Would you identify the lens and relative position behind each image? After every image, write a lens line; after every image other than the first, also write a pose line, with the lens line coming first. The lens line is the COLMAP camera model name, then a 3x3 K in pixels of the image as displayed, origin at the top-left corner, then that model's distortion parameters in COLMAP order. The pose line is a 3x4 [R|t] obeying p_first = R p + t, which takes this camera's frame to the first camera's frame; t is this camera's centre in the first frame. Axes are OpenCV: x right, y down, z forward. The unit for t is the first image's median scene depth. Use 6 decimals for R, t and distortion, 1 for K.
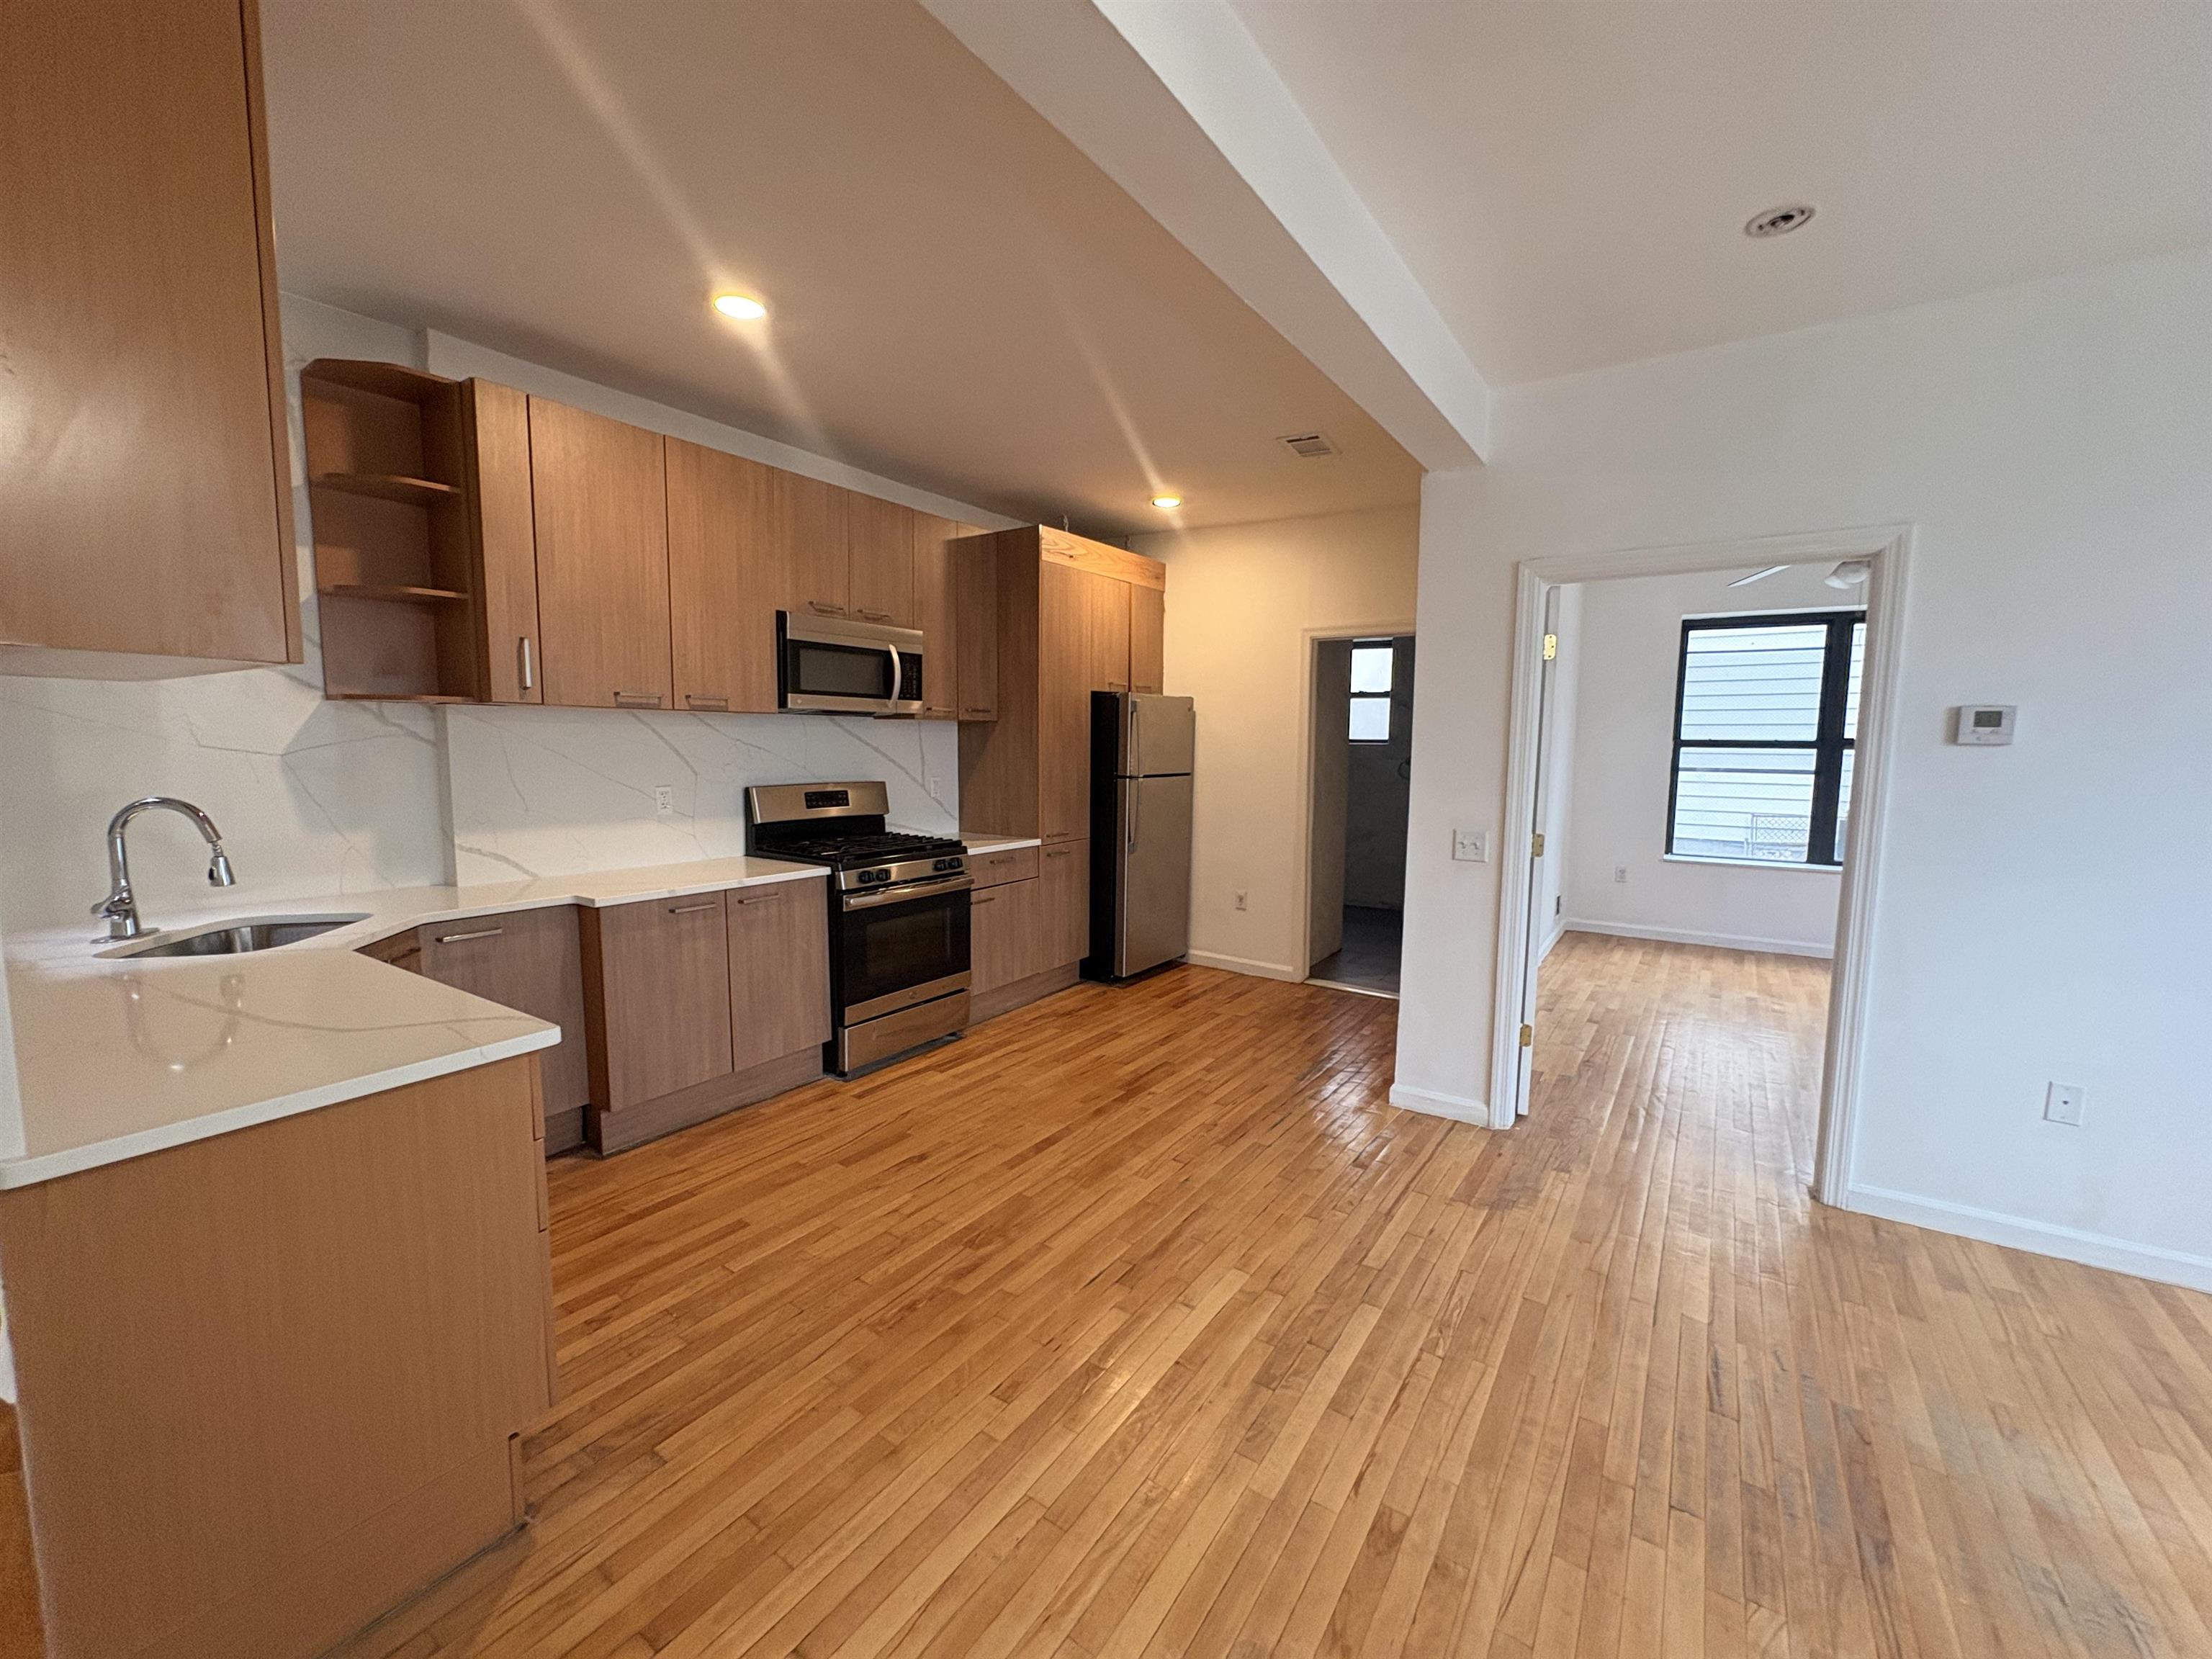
lens RADIAL K [[881.5, 0, 1109.0], [0, 881.5, 830.3], [0, 0, 1]] dist [0.000317, -0.000028]
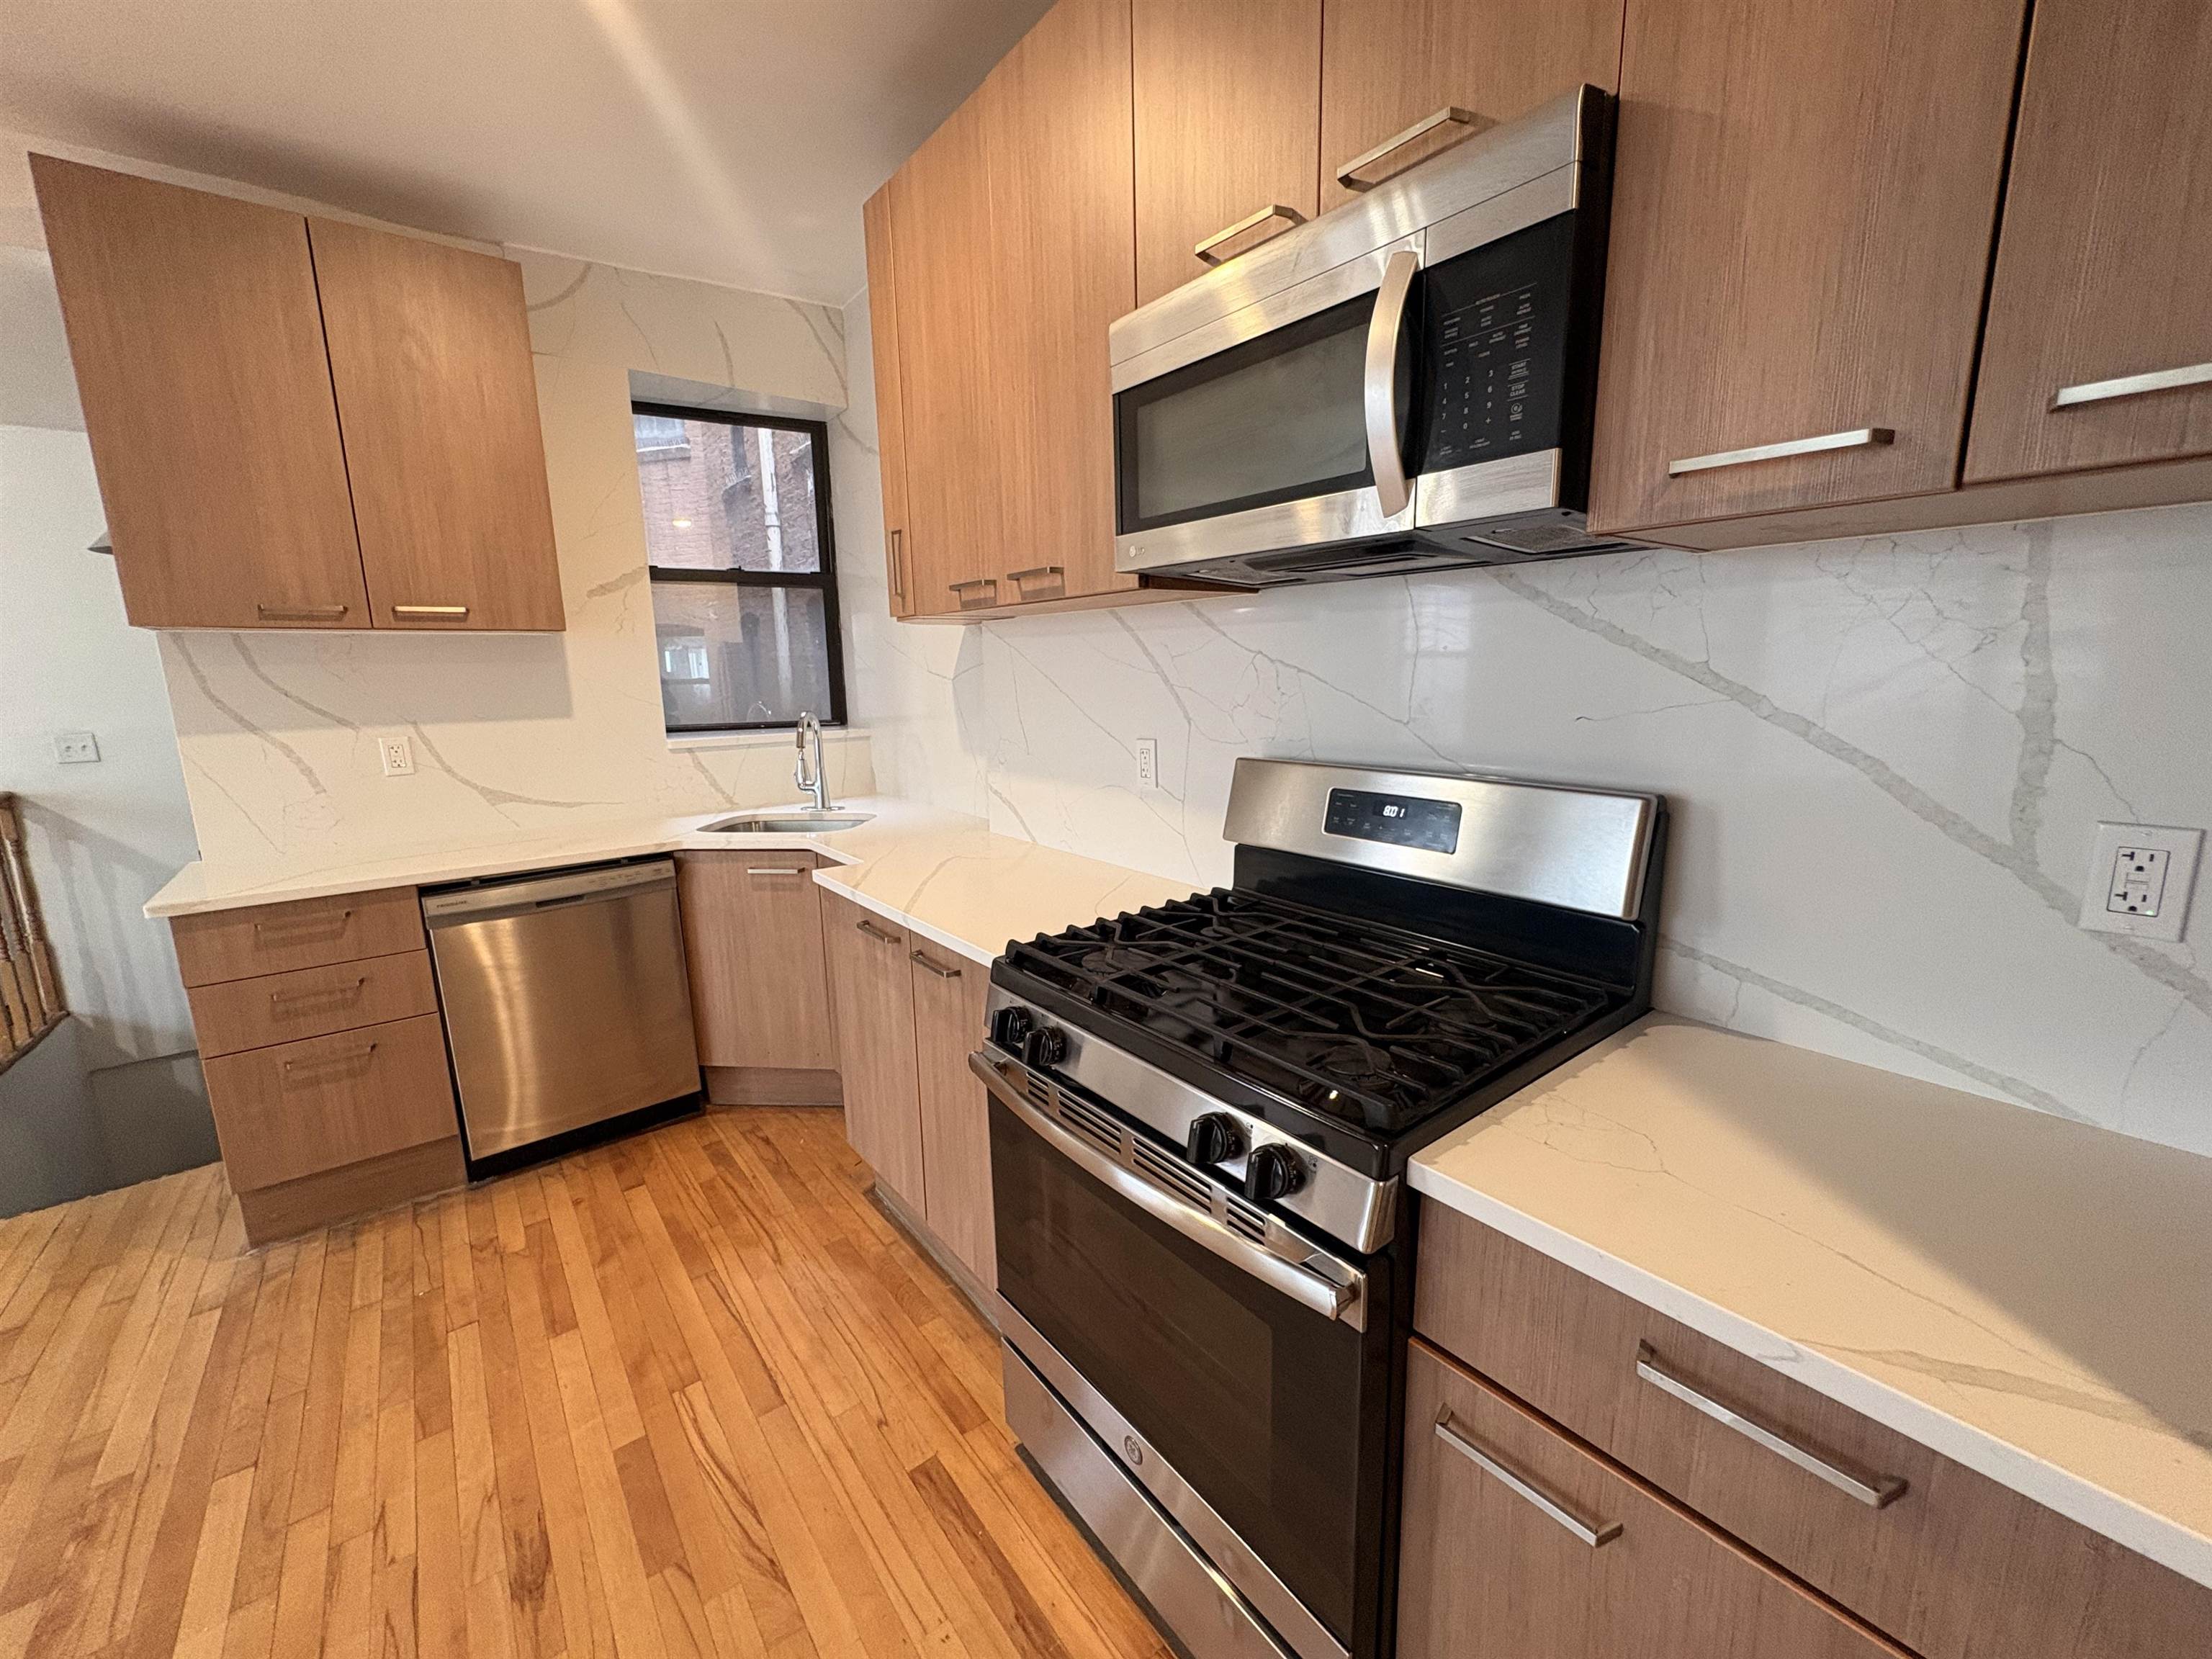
lens RADIAL K [[881.5, 0, 1109.0], [0, 881.5, 830.3], [0, 0, 1]] dist [0.000317, -0.000028]
pose [[-0.301894, 0.165648, -0.938840, 0.051042], [-0.085917, 0.976054, 0.199842, -0.111123], [0.949462, 0.140993, -0.280433, 1.217430]]
